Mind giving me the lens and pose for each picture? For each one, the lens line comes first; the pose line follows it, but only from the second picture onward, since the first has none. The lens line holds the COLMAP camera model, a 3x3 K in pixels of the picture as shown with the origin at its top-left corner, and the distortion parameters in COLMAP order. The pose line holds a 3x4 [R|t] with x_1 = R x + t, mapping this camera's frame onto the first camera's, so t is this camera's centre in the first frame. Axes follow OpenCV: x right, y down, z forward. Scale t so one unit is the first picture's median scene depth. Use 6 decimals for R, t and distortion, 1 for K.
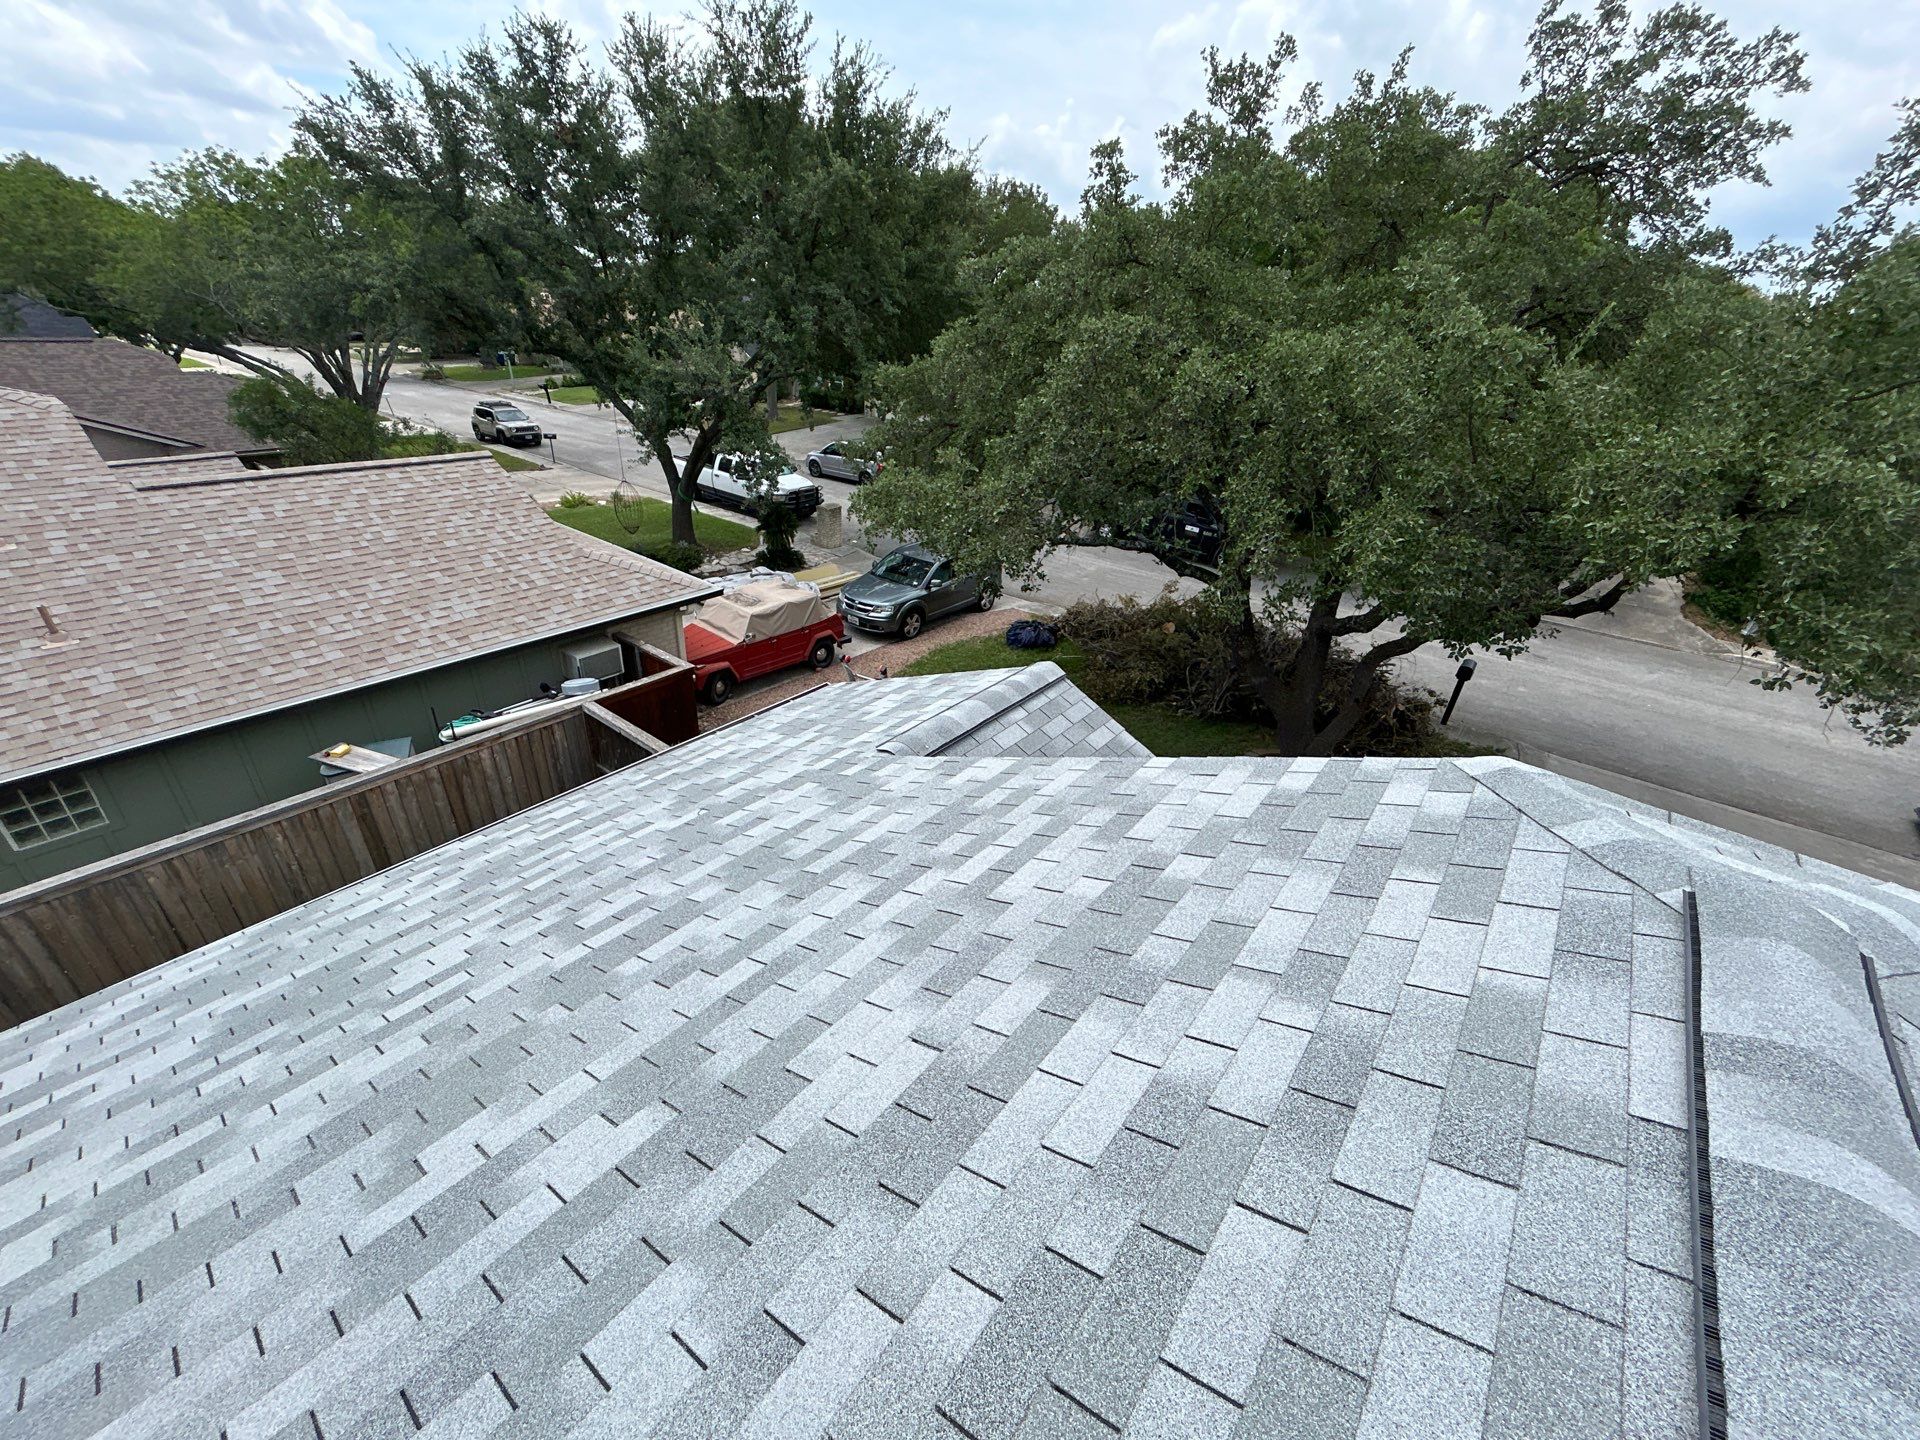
lens RADIAL K [[773.8, 0, 959.6], [0, 773.8, 719.3], [0, 0, 1]] dist [0.000422, -0.000154]
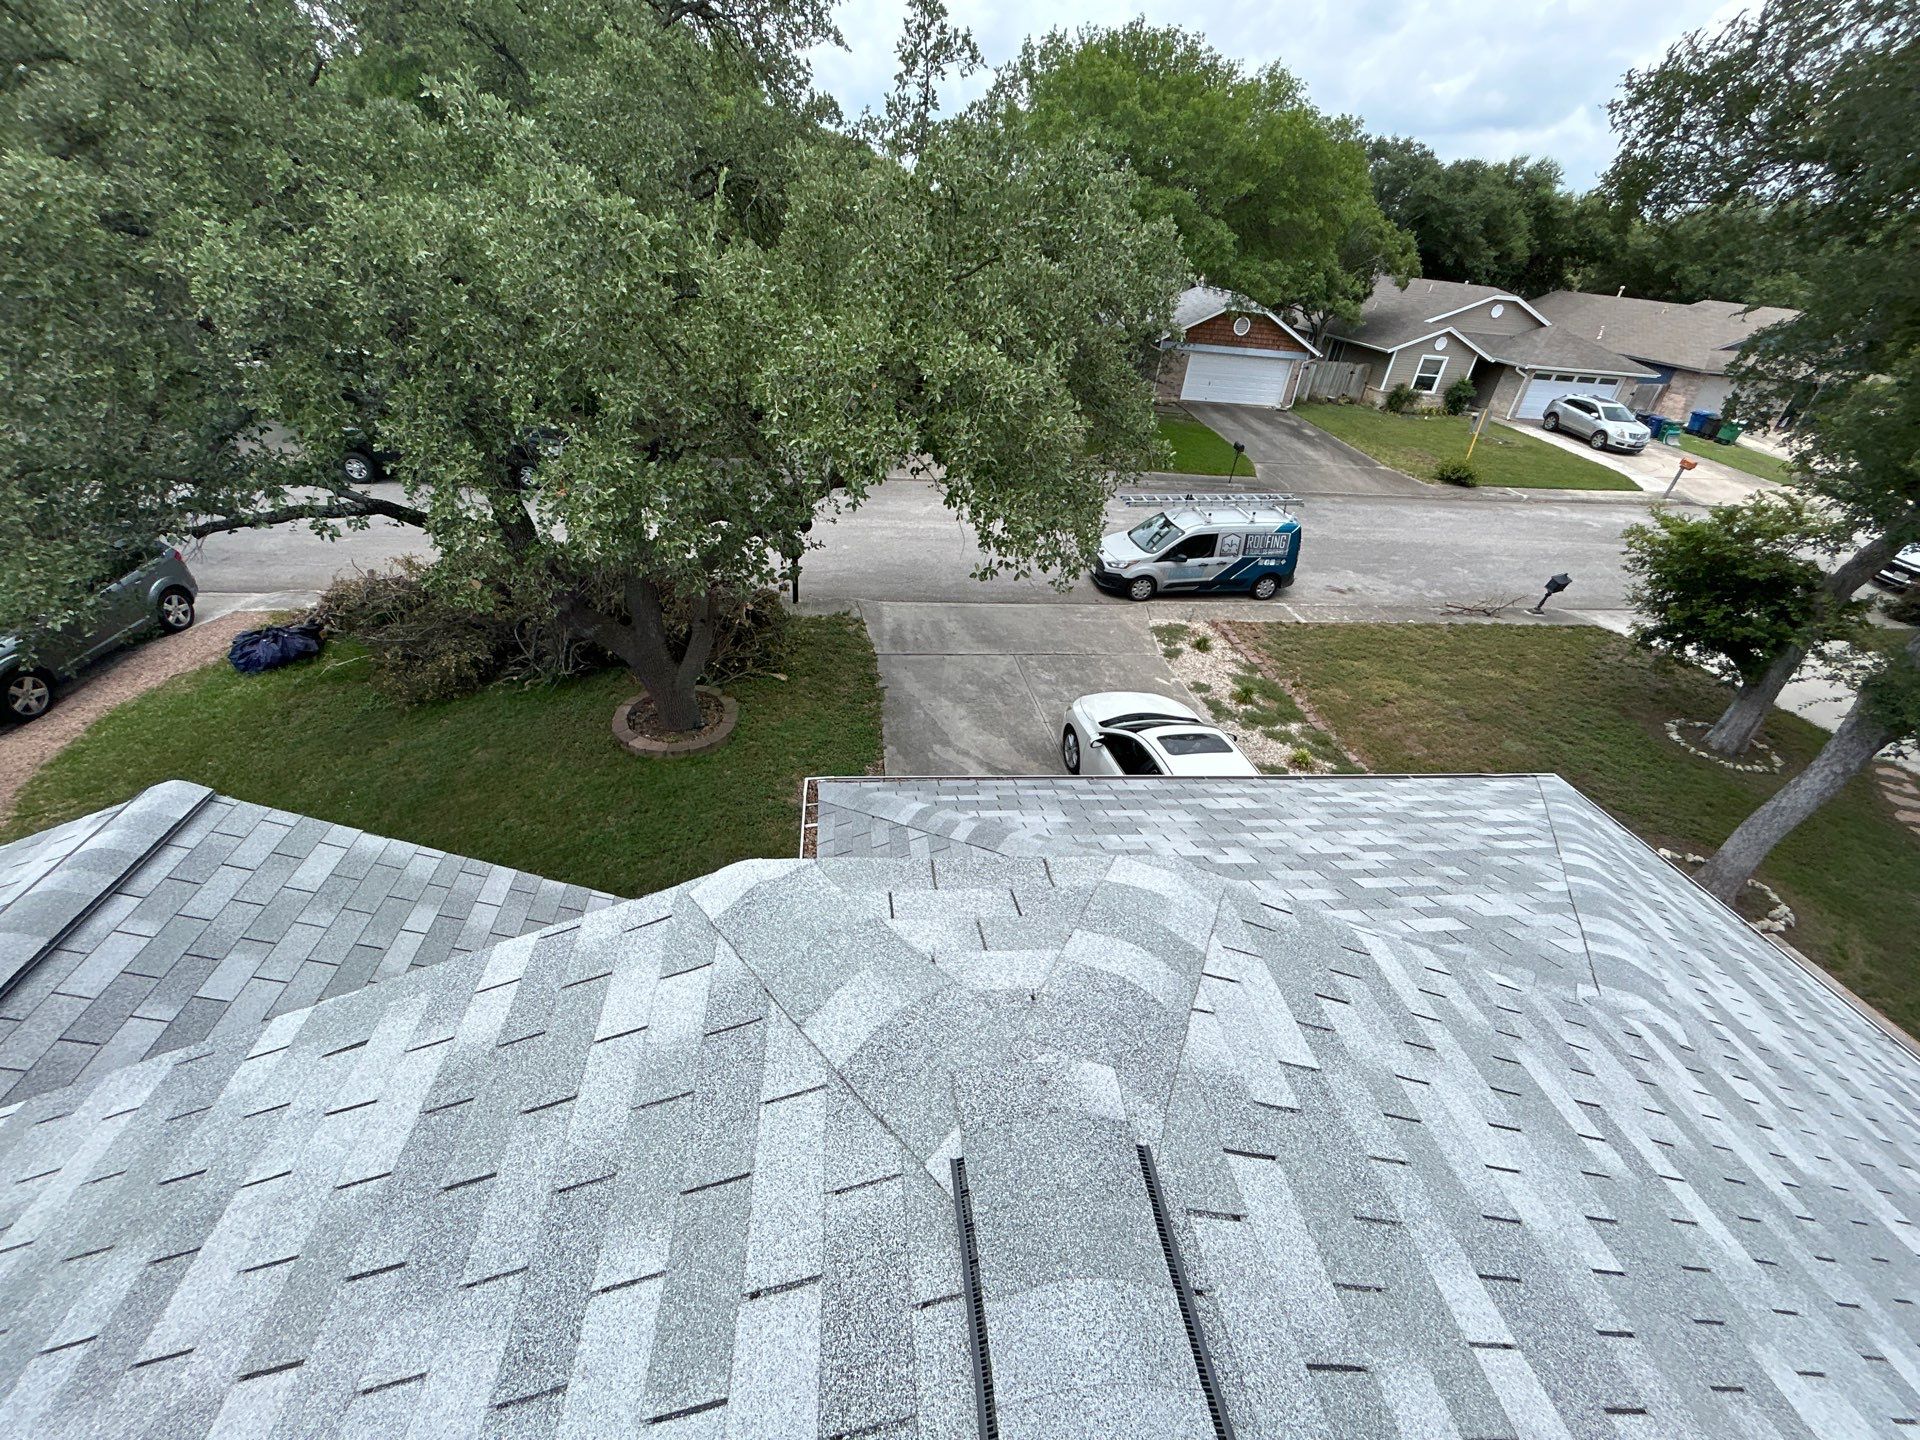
lens RADIAL K [[773.8, 0, 960.3], [0, 773.8, 720.6], [0, 0, 1]] dist [0.000422, -0.000154]
pose [[0.697090, -0.386902, 0.603632, 0.202992], [0.301200, 0.922039, 0.243153, -0.080971], [-0.650649, 0.012315, 0.759279, 0.145853]]
